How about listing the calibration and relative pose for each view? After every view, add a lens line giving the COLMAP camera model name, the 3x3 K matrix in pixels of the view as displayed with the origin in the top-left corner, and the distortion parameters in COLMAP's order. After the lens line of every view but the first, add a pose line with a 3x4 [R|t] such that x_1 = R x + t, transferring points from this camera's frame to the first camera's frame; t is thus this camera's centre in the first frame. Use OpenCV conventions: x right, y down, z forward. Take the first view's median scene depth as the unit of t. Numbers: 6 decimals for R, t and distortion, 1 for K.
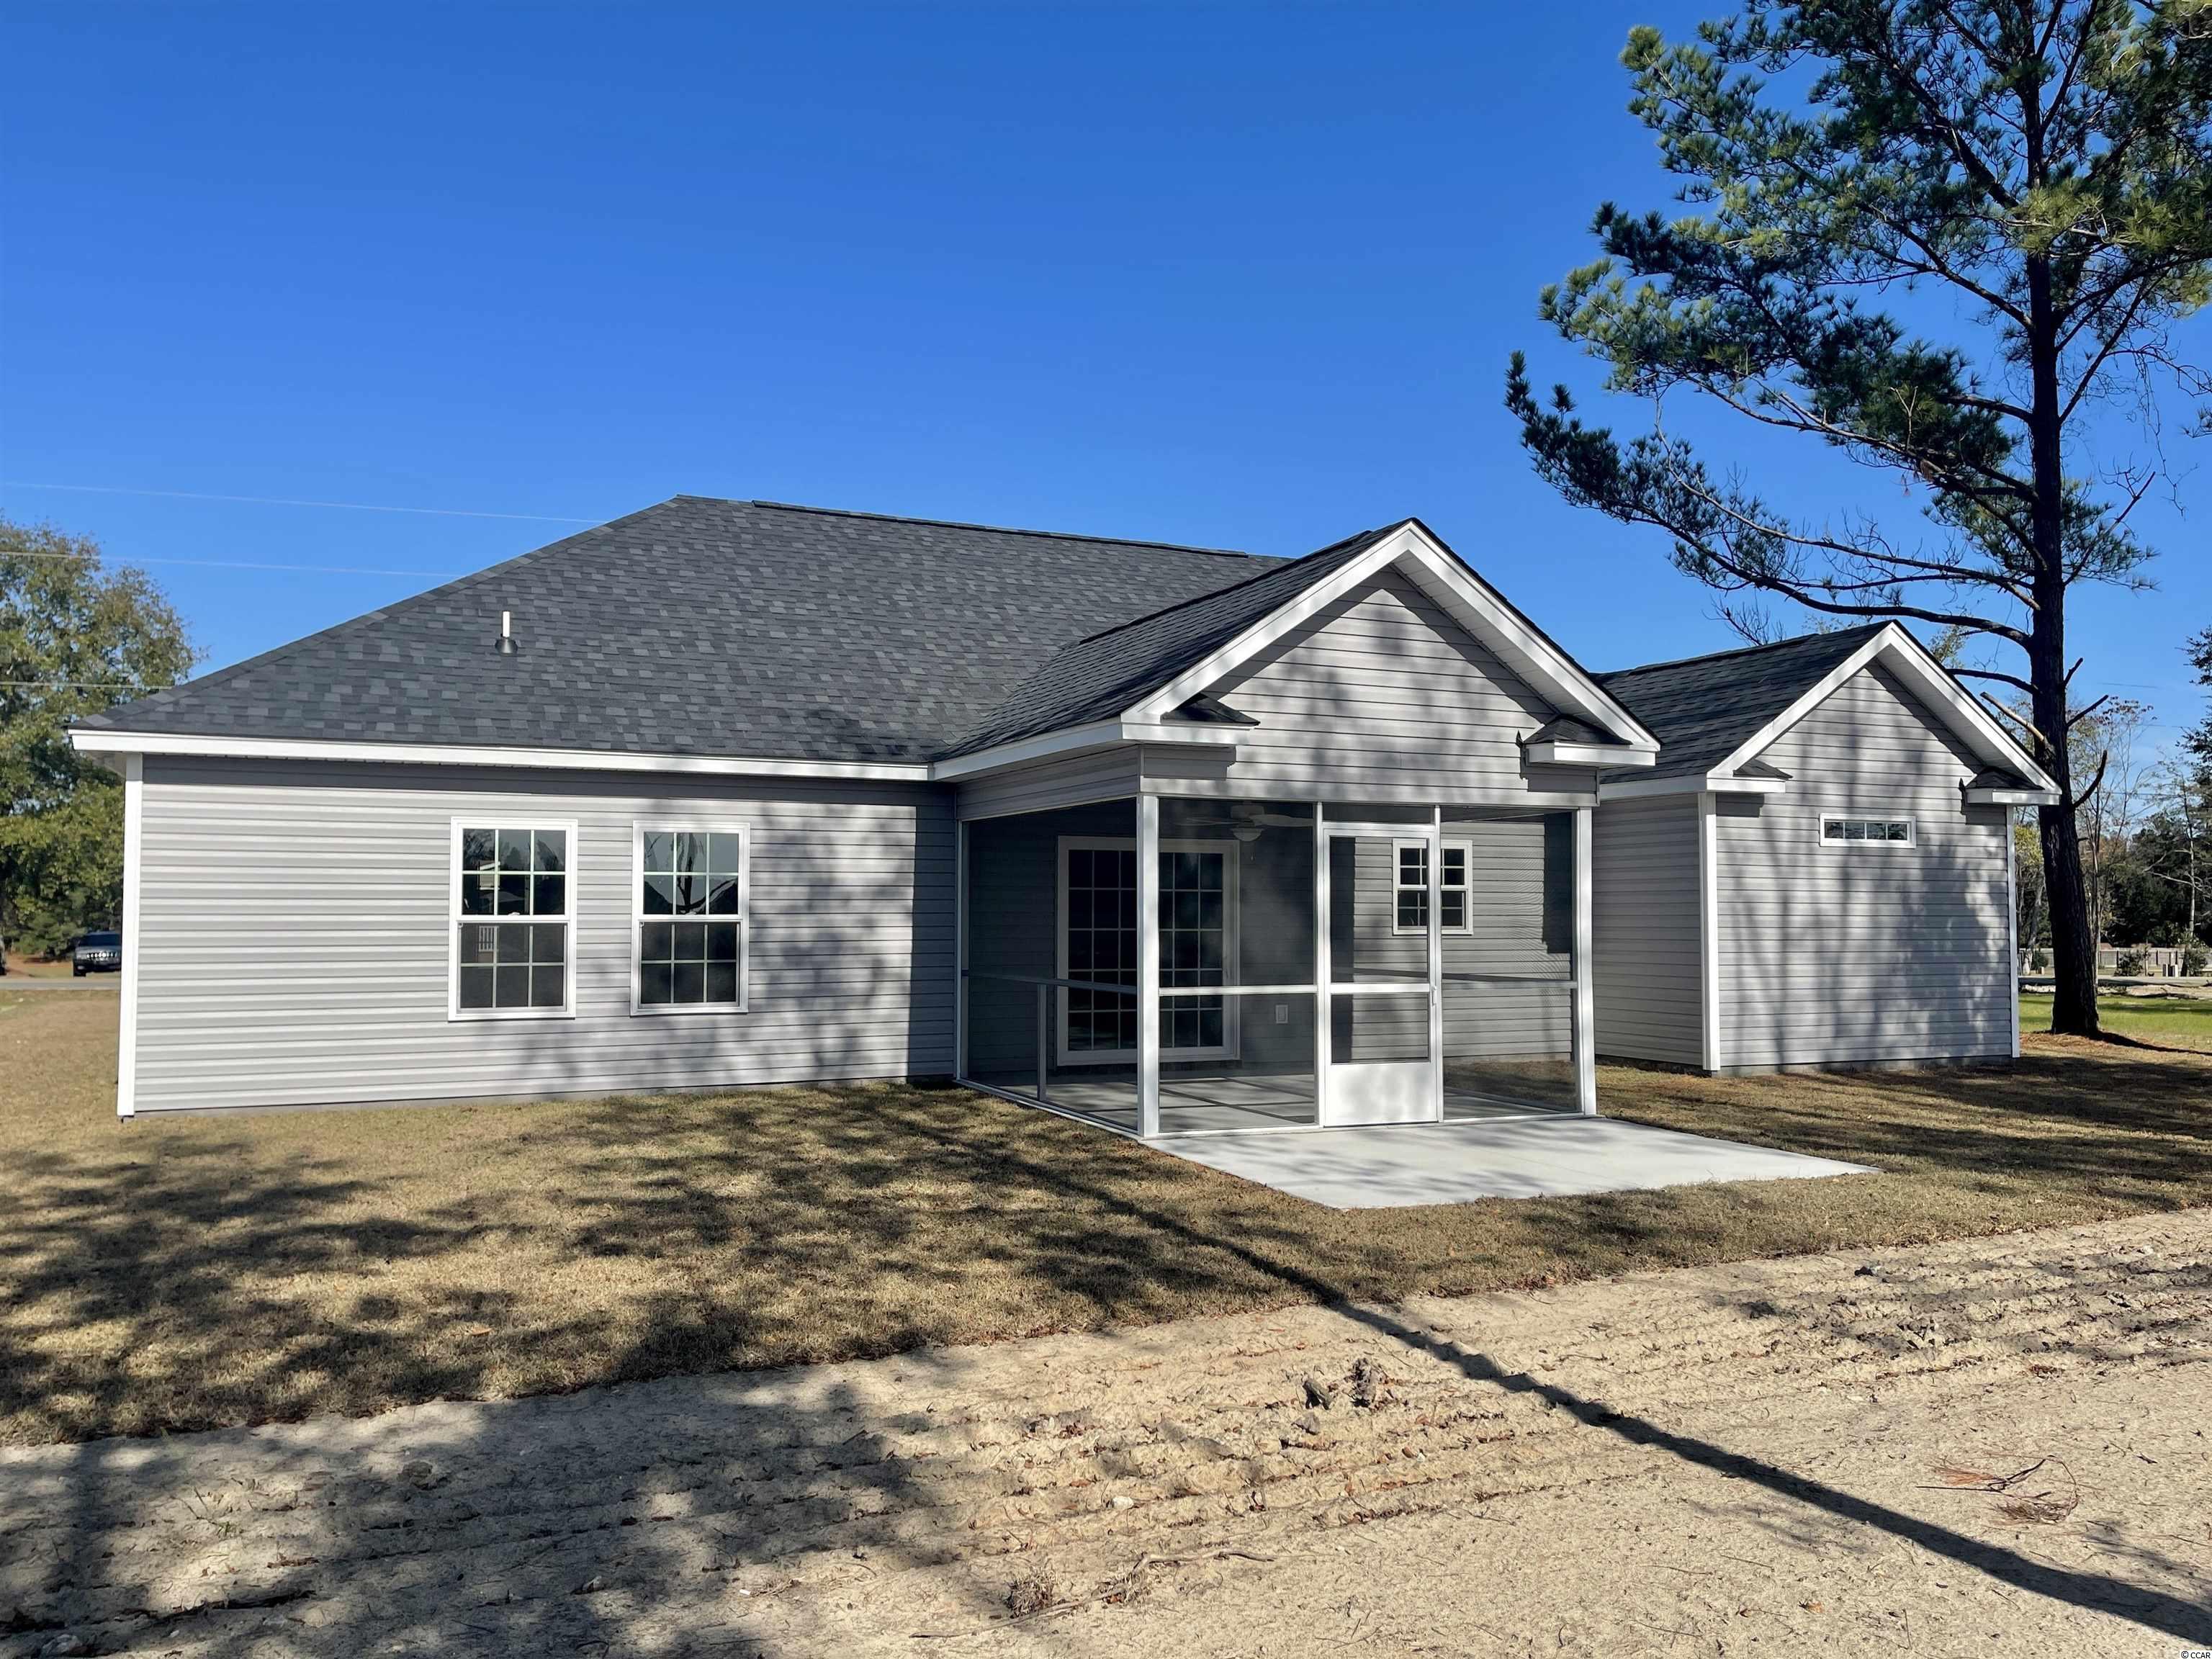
lens RADIAL K [[1664.7, 0, 1100.7], [0, 1664.7, 736.6], [0, 0, 1]] dist [0.081953, -0.128416]
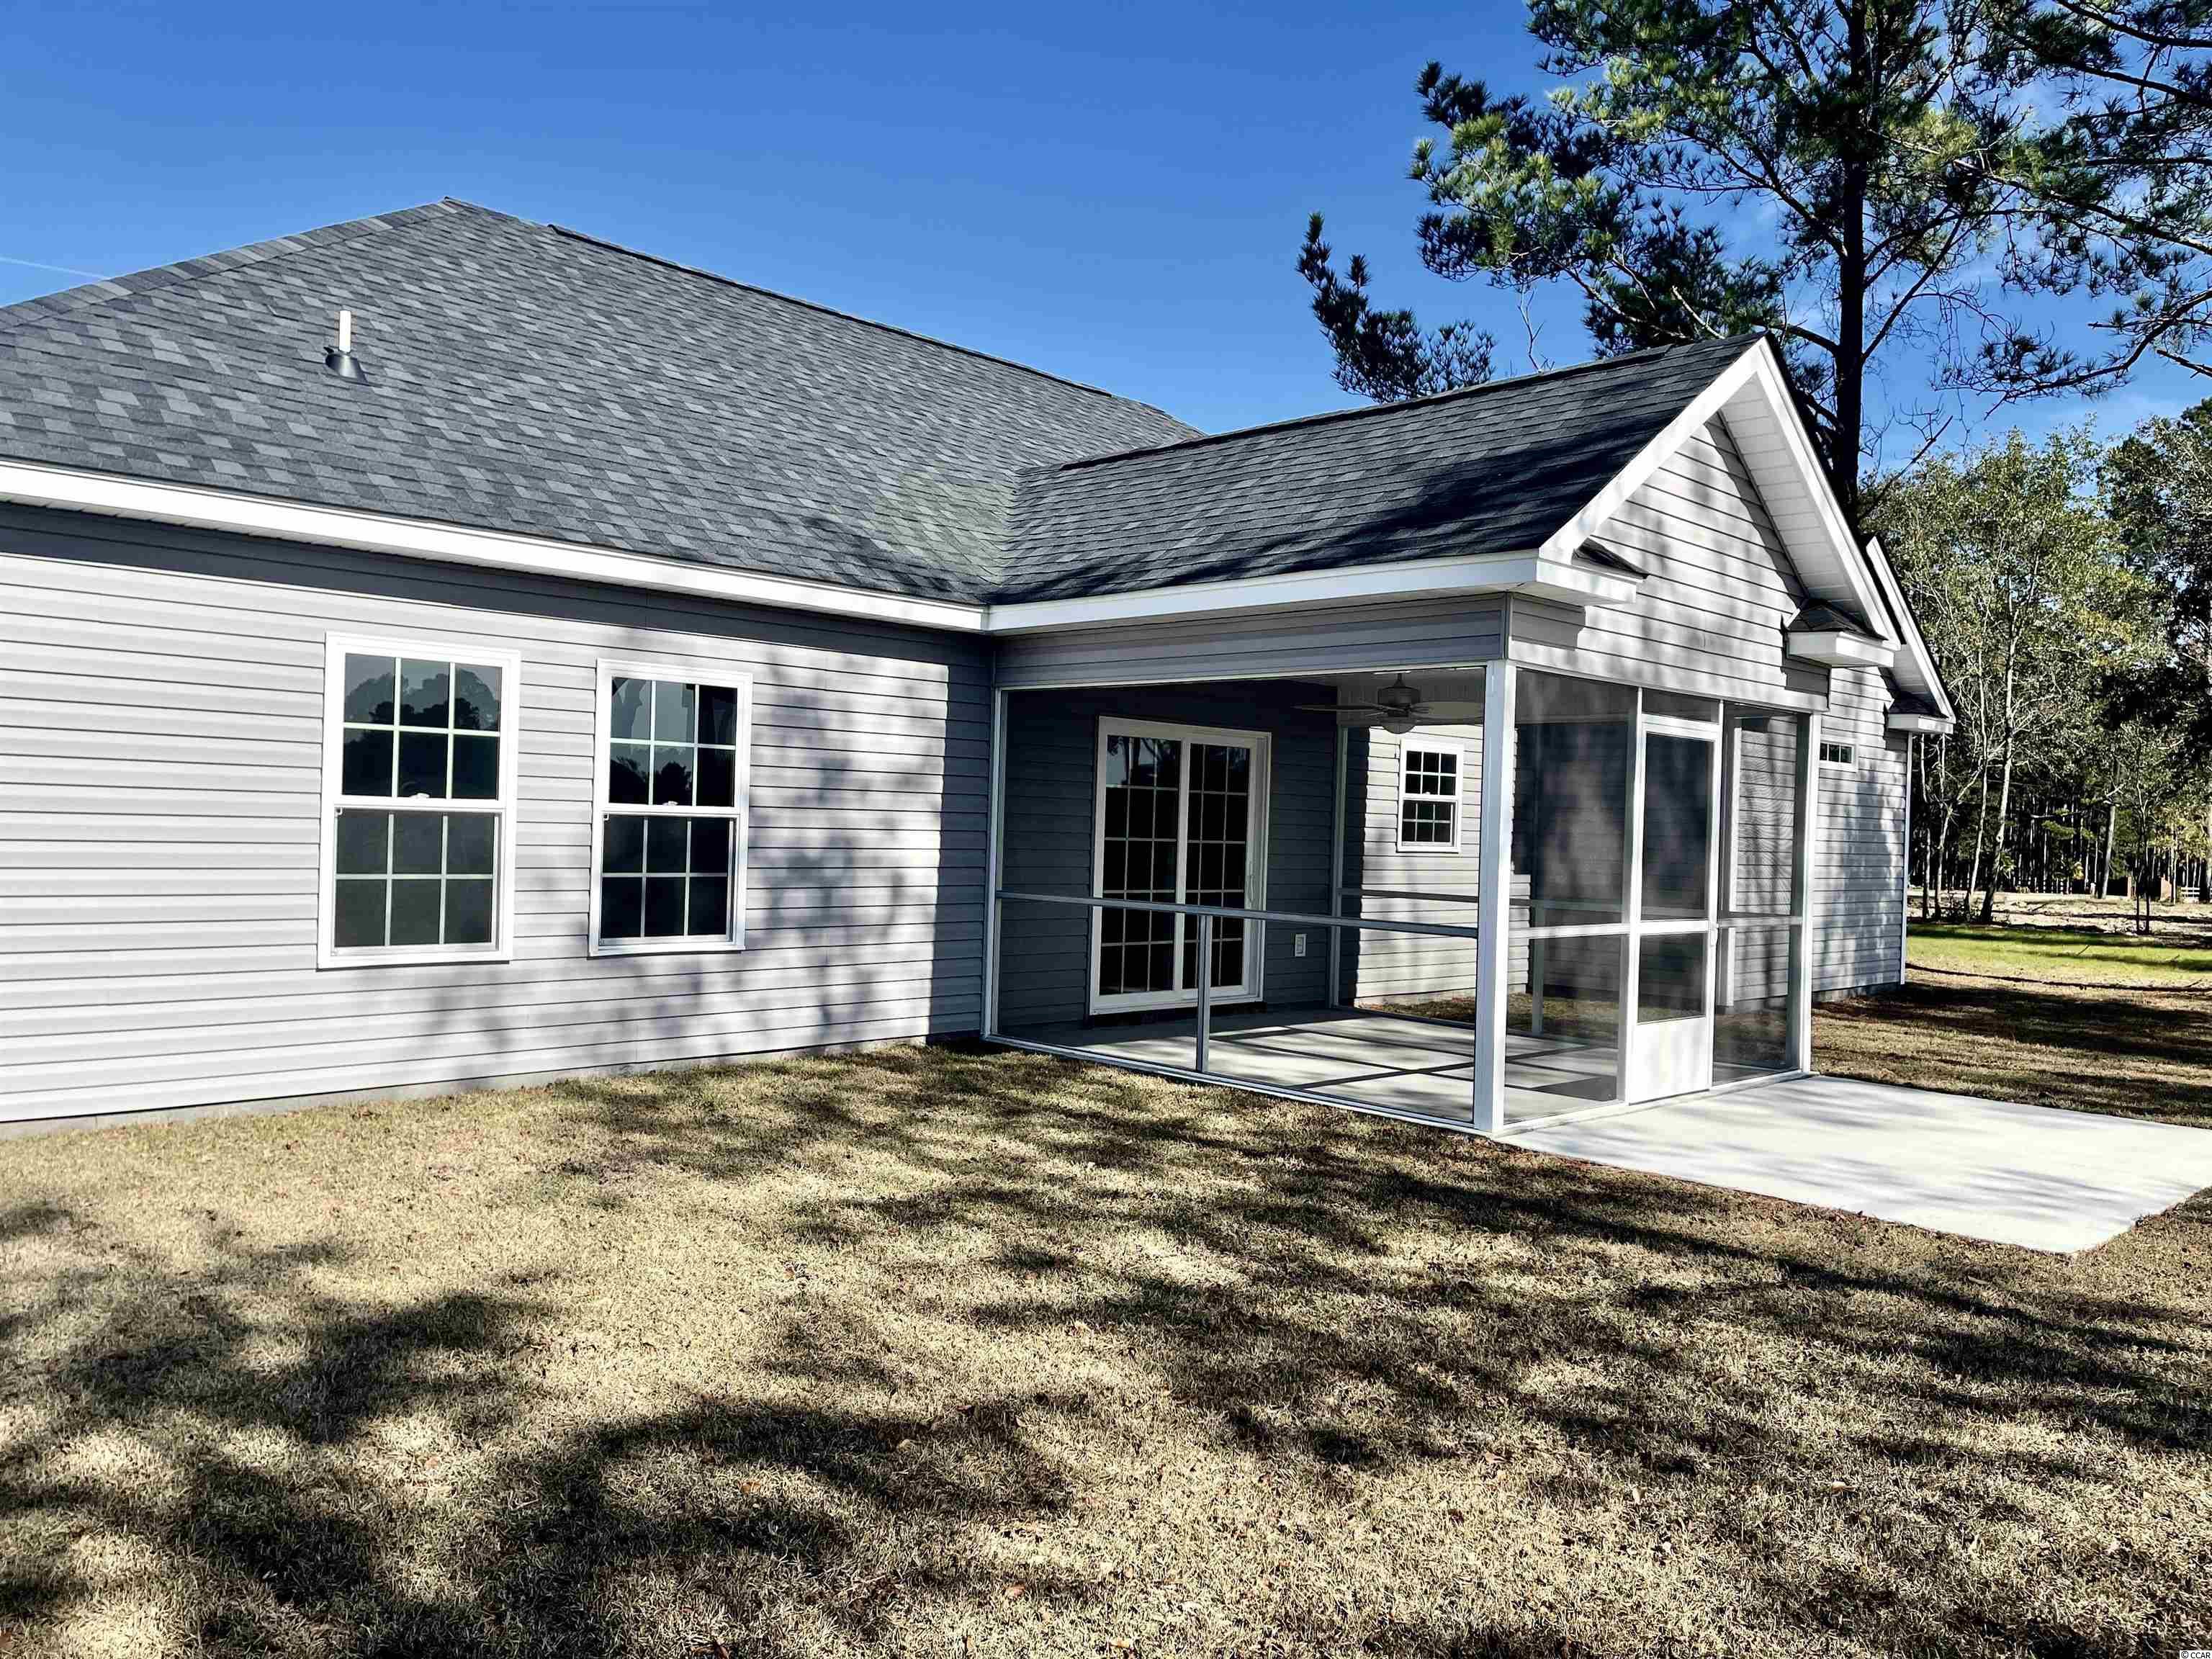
lens RADIAL K [[1664.7, 0, 1100.7], [0, 1664.7, 736.6], [0, 0, 1]] dist [0.081953, -0.128416]
pose [[0.926882, 0.045128, 0.372631, -0.332741], [-0.066733, 0.996743, 0.045279, 0.037235], [-0.369374, -0.066835, 0.926874, 0.318879]]
